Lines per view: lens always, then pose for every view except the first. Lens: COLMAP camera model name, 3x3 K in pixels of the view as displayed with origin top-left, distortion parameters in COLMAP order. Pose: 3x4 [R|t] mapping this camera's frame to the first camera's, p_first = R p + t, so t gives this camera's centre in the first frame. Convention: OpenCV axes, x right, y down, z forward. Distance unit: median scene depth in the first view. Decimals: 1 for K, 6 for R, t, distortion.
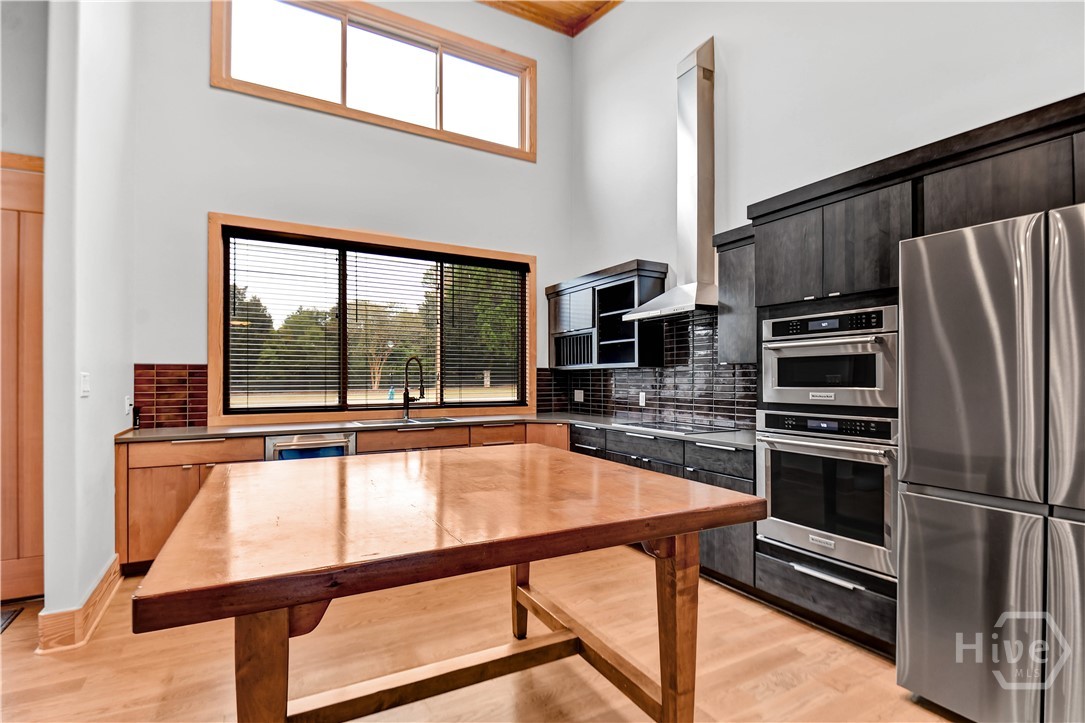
lens RADIAL K [[520.1, 0, 540.4], [0, 520.1, 376.5], [0, 0, 1]] dist [0.030849, -0.033561]
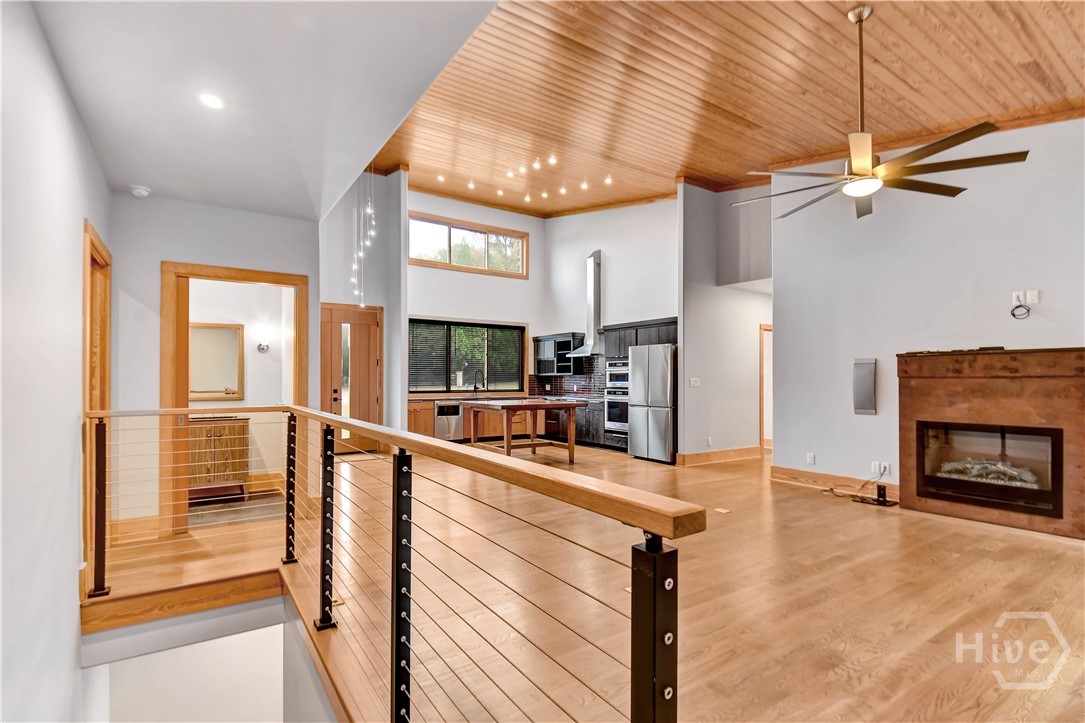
lens RADIAL K [[520.1, 0, 540.4], [0, 520.1, 376.5], [0, 0, 1]] dist [0.030849, -0.033561]
pose [[0.997055, 0.002437, 0.076645, -0.155024], [-0.002311, 0.999996, -0.001728, -0.006127], [-0.076649, 0.001546, 0.997057, -1.454970]]
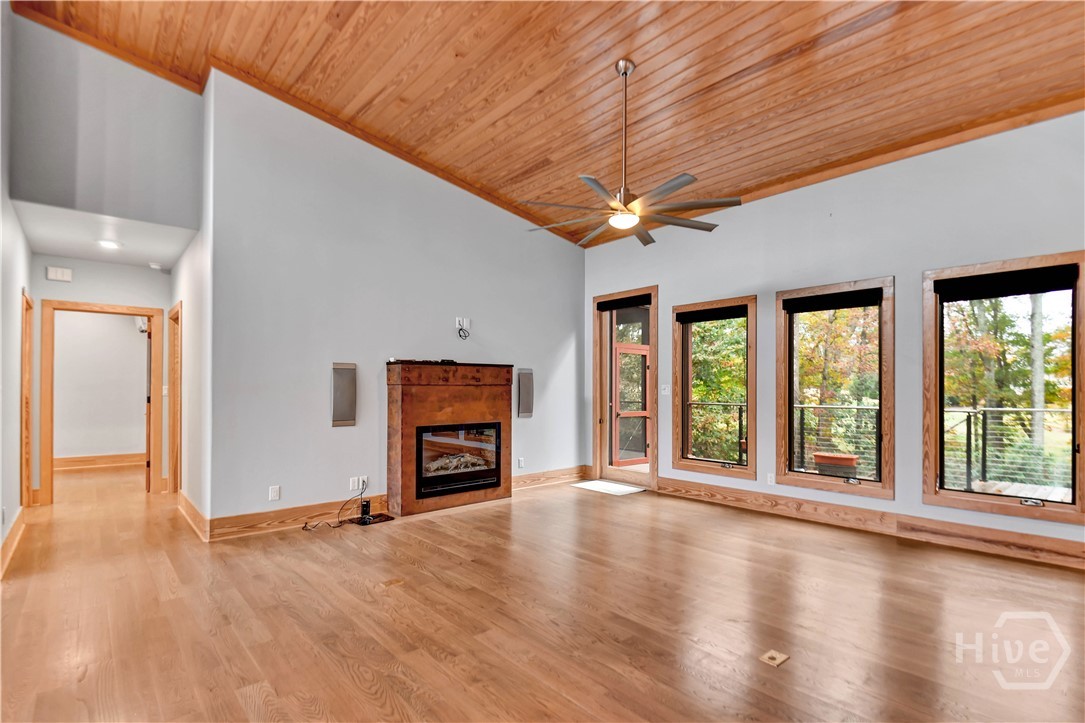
lens RADIAL K [[514.3, 0, 542.5], [0, 514.3, 382.3], [0, 0, 1]] dist [0.002476, -0.013028]
pose [[-0.206377, 0.009506, 0.978426, -0.450211], [-0.006029, 0.999921, -0.010986, -0.002474], [-0.978454, -0.008167, -0.206304, -0.382964]]
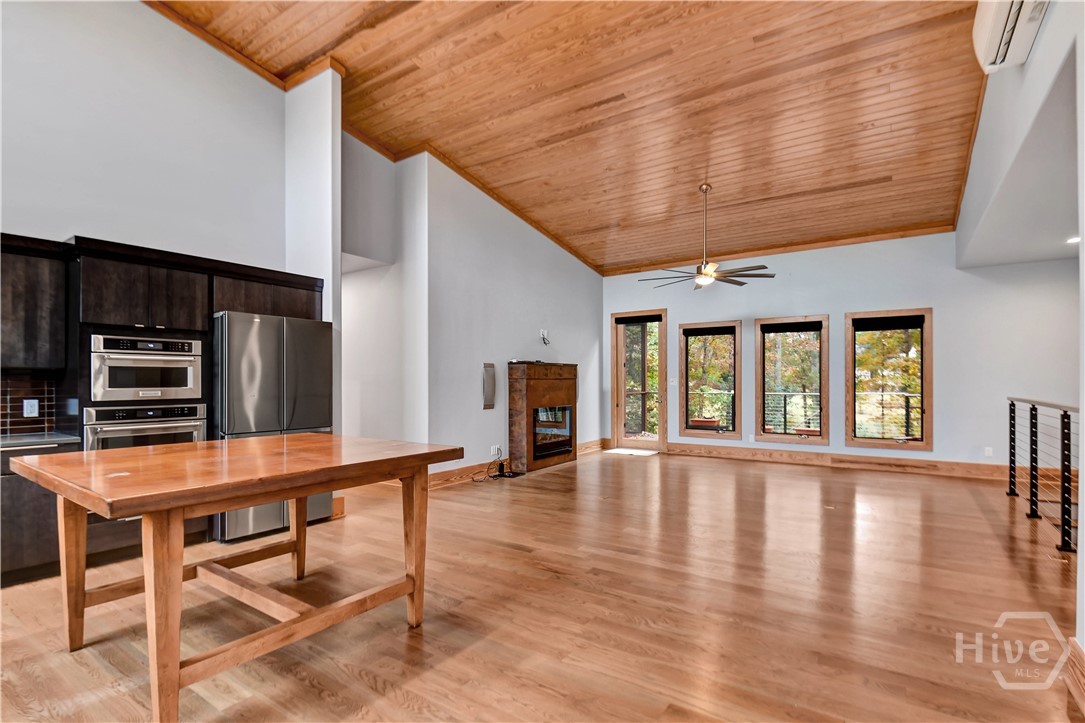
lens RADIAL K [[520.1, 0, 540.4], [0, 520.1, 376.5], [0, 0, 1]] dist [0.030849, -0.033561]
pose [[-0.445349, 0.007753, 0.895323, -0.752829], [-0.002170, 0.999950, -0.009738, 0.000495], [-0.895354, -0.006279, -0.445310, 0.393557]]
